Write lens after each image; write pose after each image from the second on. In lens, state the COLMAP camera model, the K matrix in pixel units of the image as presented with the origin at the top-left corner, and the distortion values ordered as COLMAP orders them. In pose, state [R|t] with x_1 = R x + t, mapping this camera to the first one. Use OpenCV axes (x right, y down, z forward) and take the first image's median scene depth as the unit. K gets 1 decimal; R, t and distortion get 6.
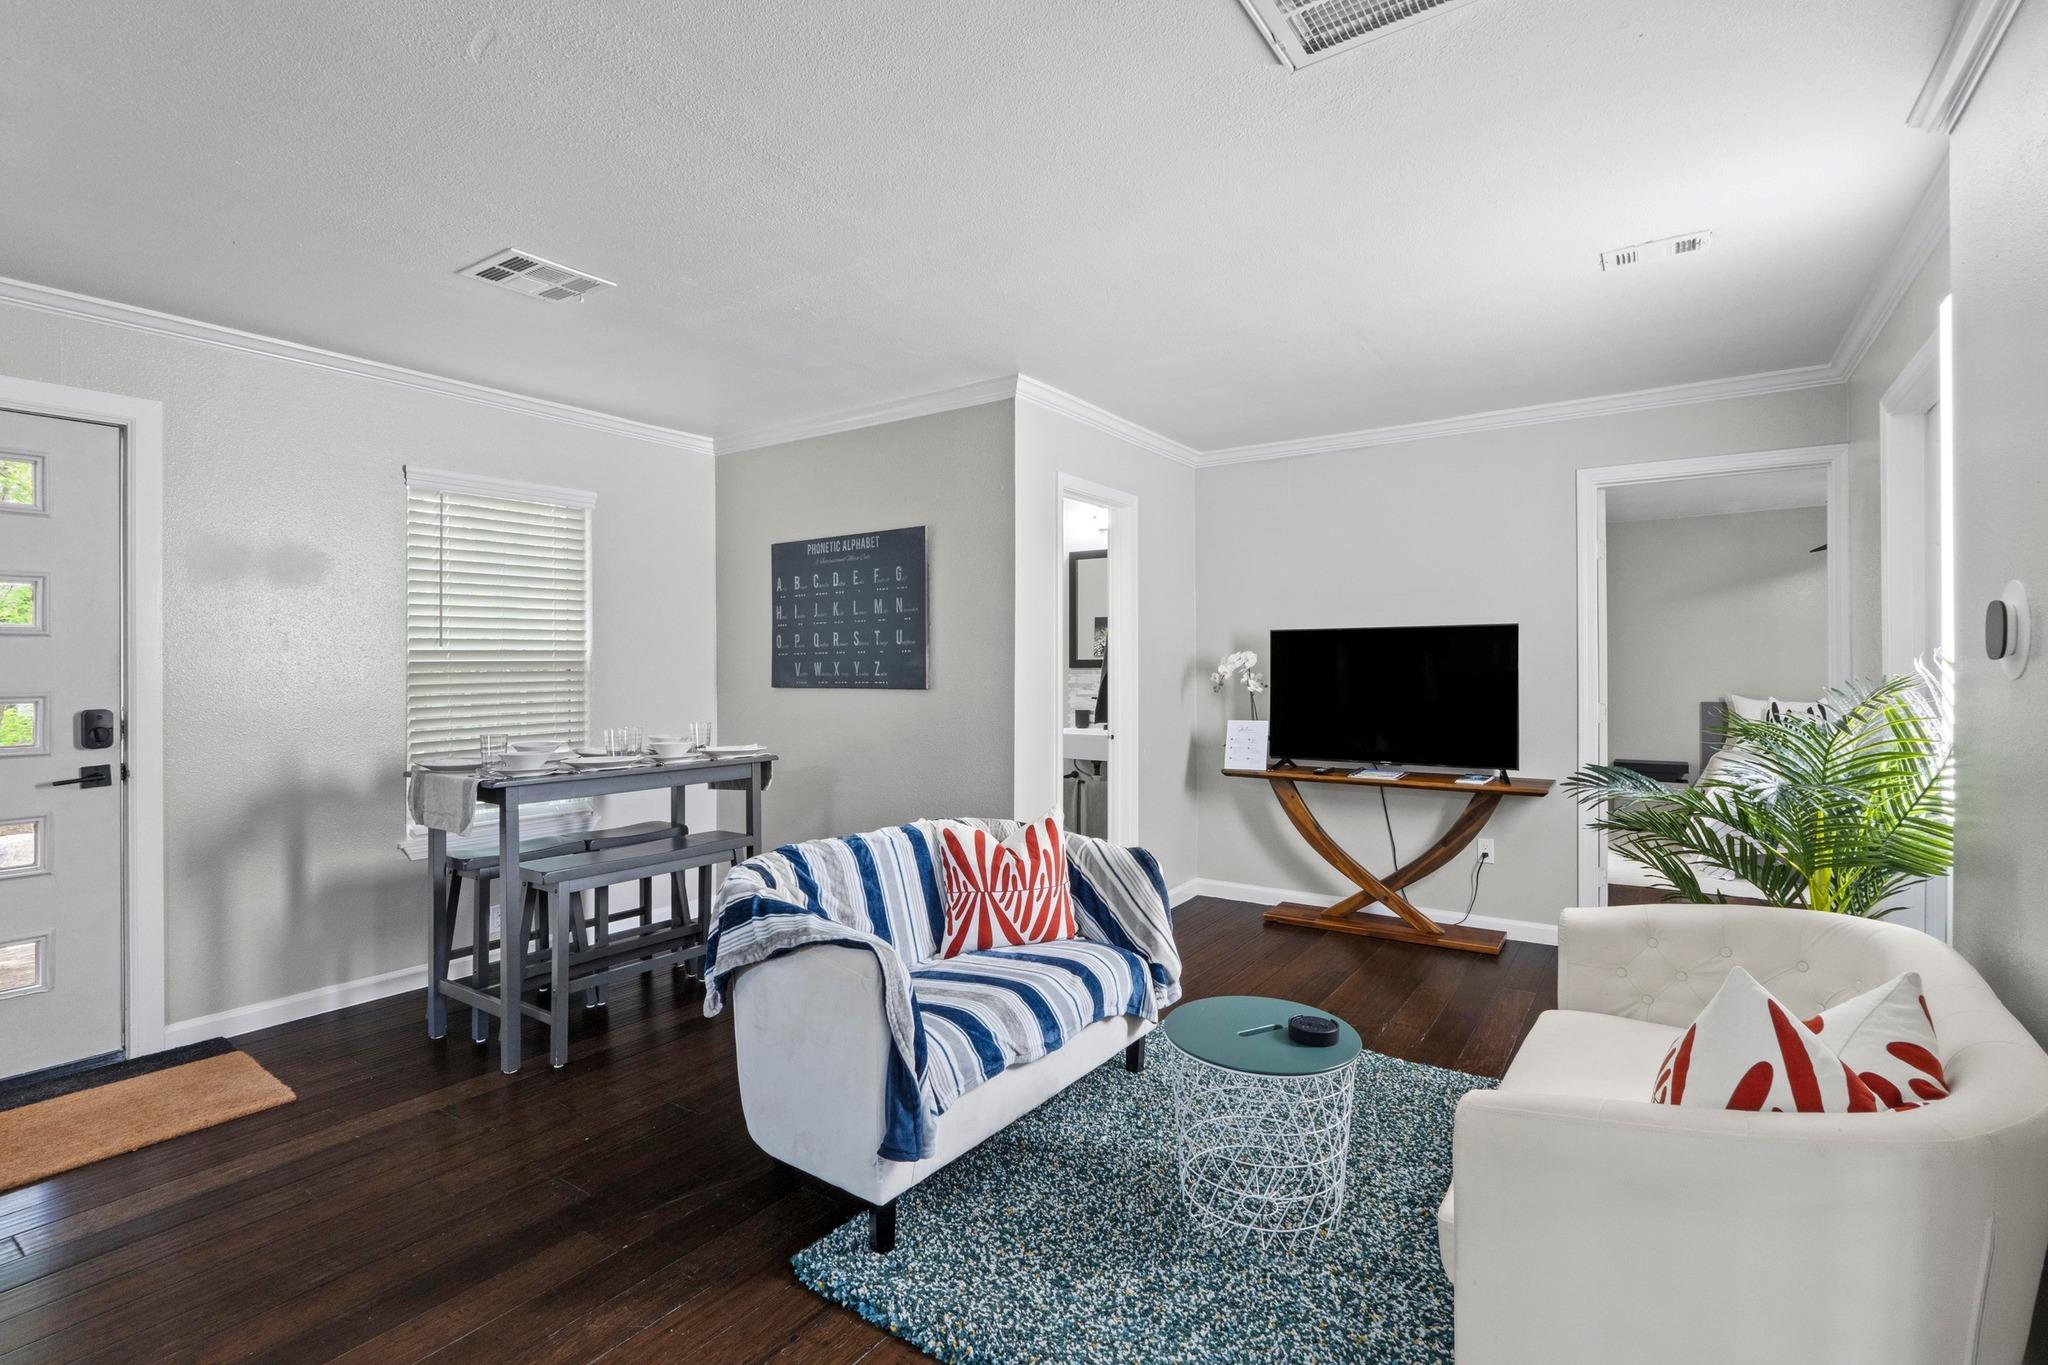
lens RADIAL K [[953.1, 0, 1015.9], [0, 953.1, 665.0], [0, 0, 1]] dist [-0.002583, 0.000132]
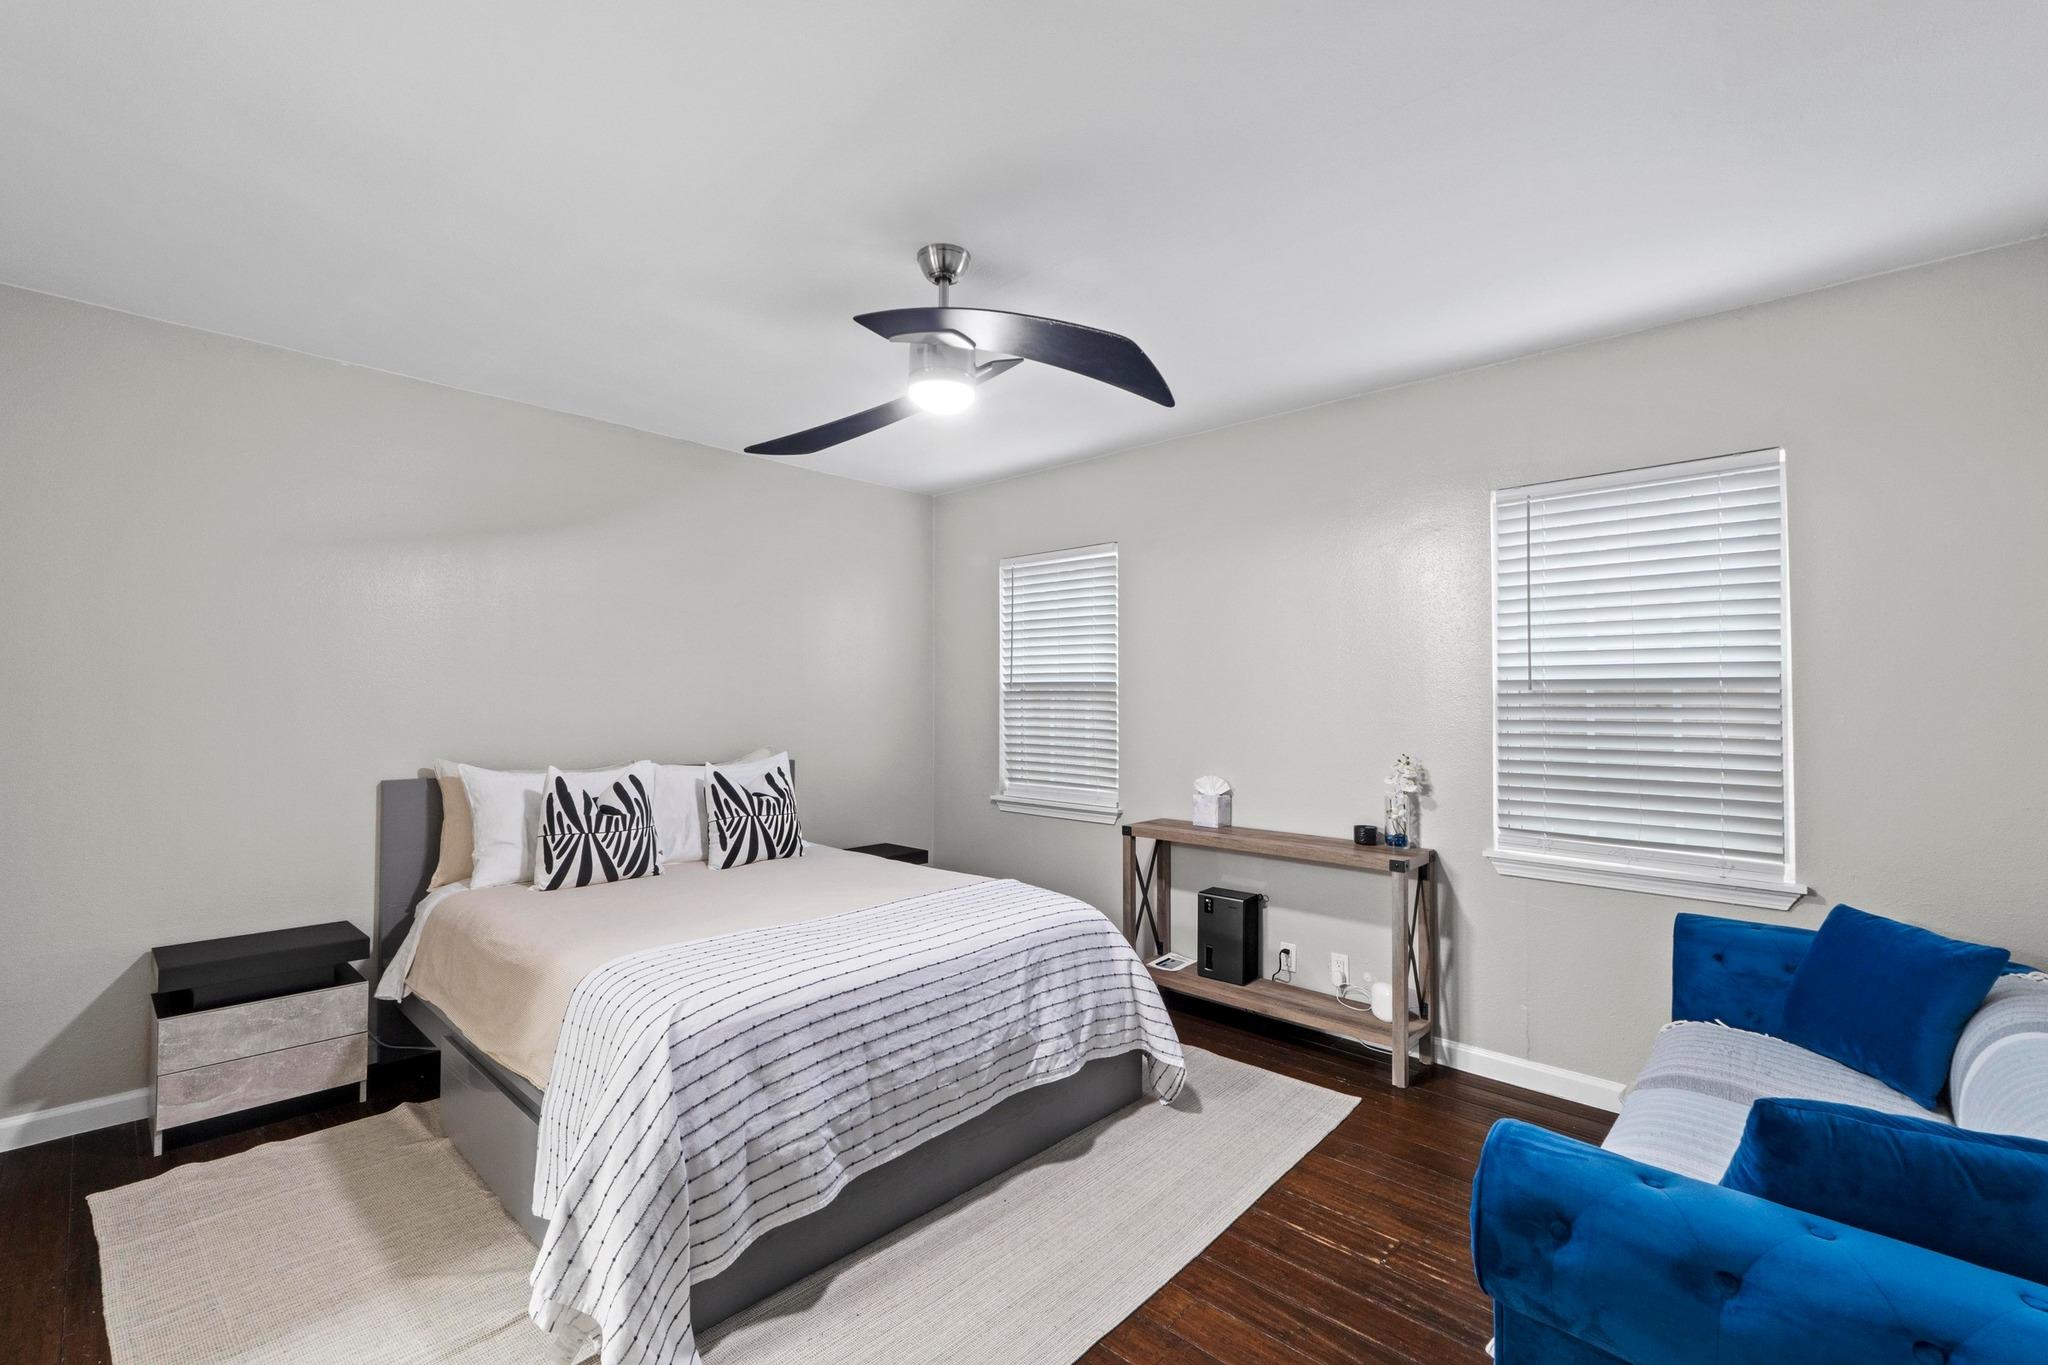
lens RADIAL K [[878.9, 0, 1027.6], [0, 878.9, 672.1], [0, 0, 1]] dist [-0.003882, -0.000743]
pose [[0.128011, 0.025365, 0.991448, 0.596102], [-0.002299, 0.999678, -0.025278, -0.007123], [-0.991770, 0.000957, 0.128028, 1.115346]]
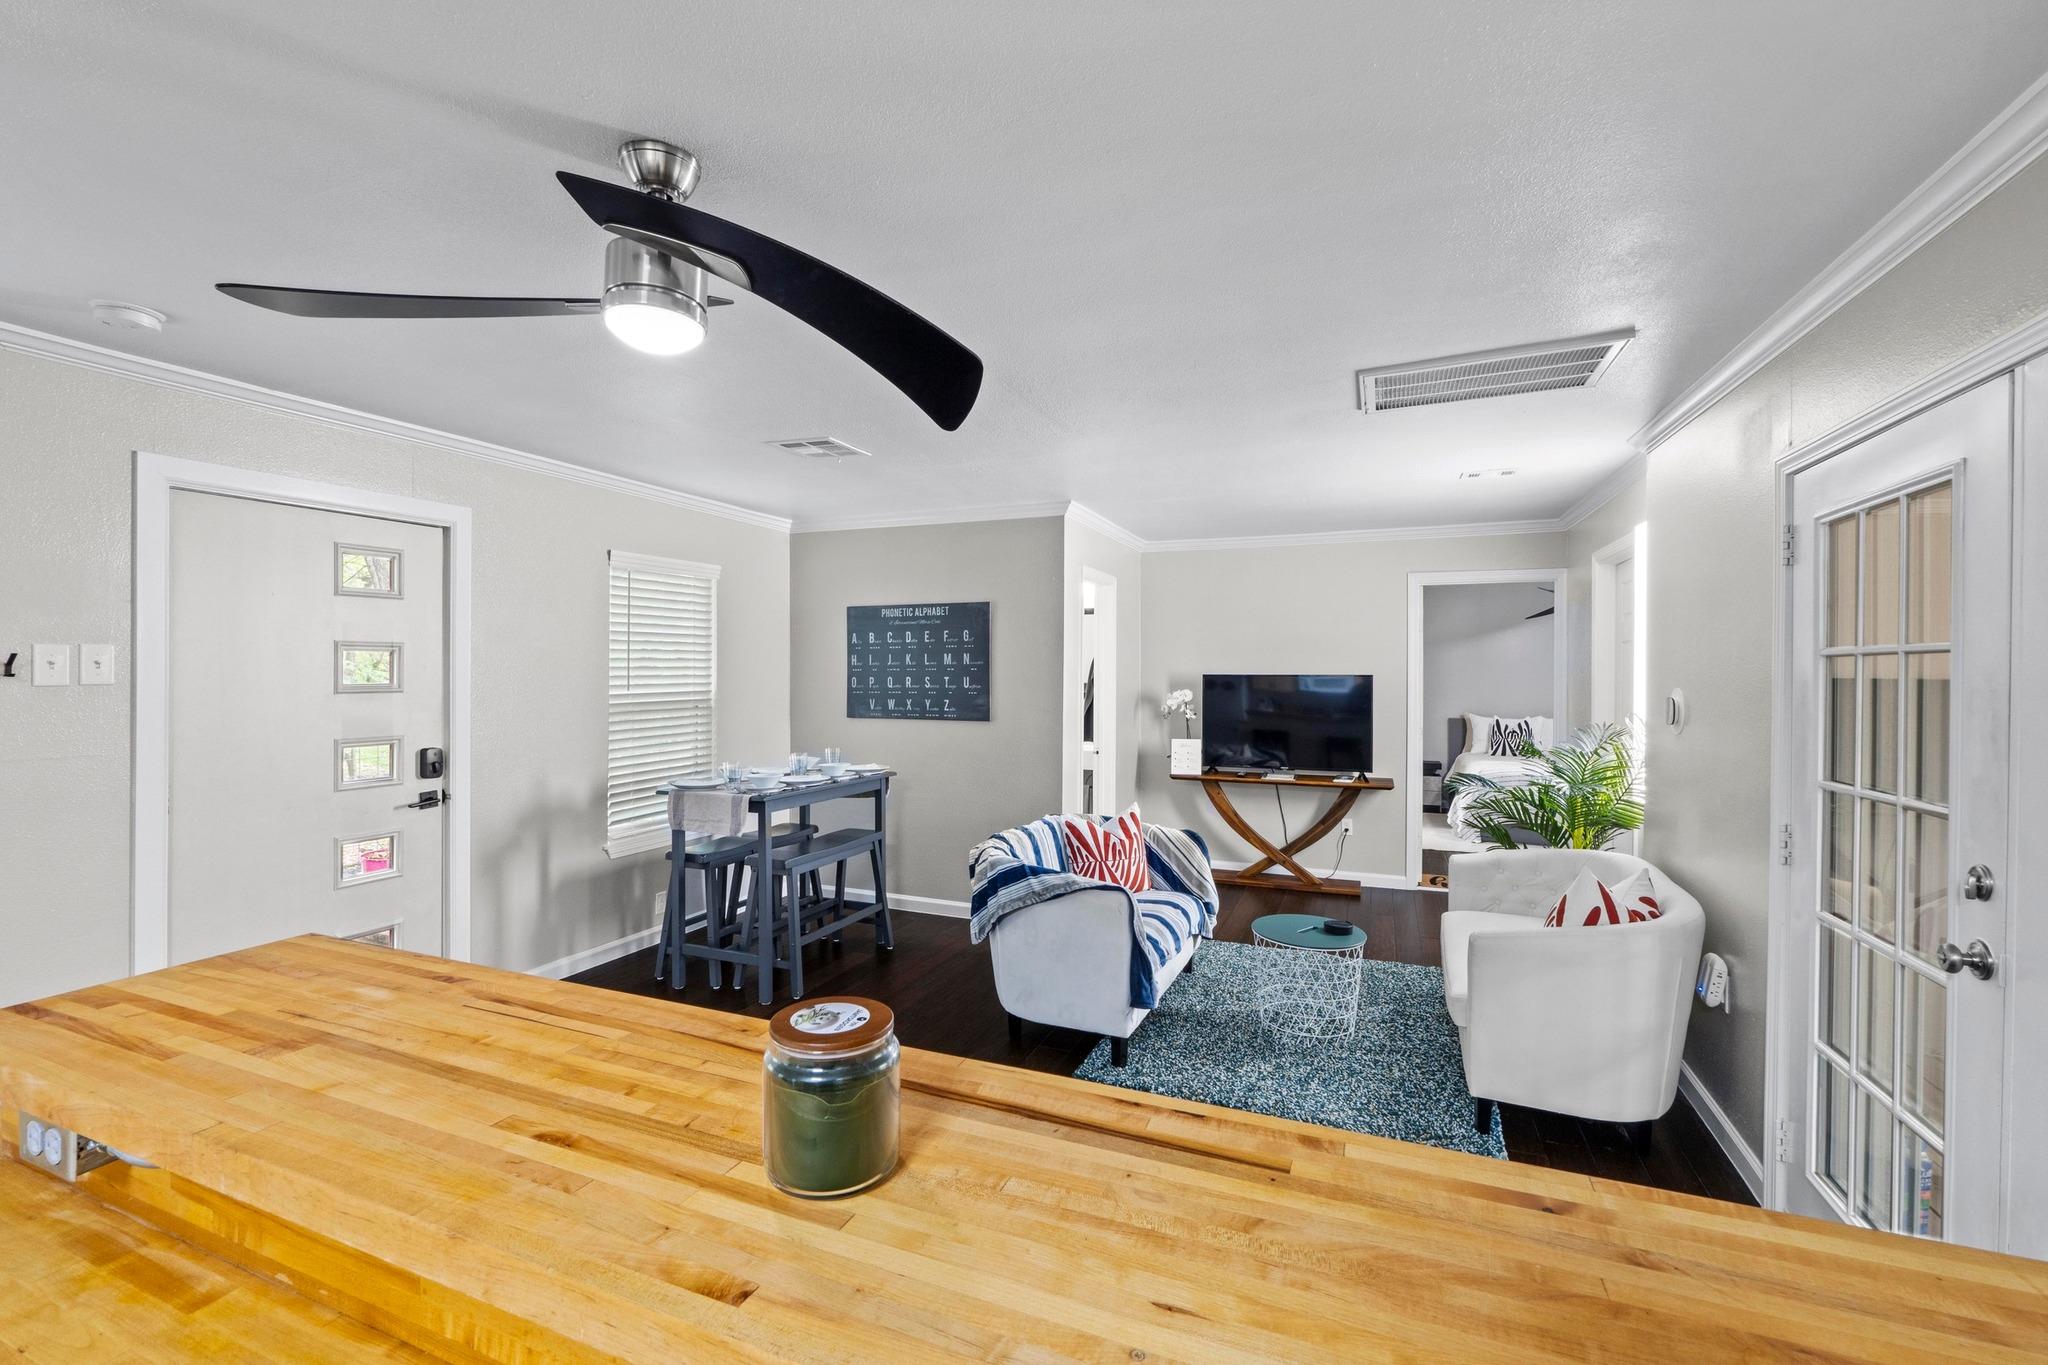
lens RADIAL K [[886.7, 0, 1011.6], [0, 886.7, 677.9], [0, 0, 1]] dist [-0.001479, -0.000416]
pose [[0.977596, 0.005107, 0.210430, -0.320498], [-0.006755, 0.999952, 0.007112, -0.044442], [-0.210383, -0.008374, 0.977583, -0.243431]]
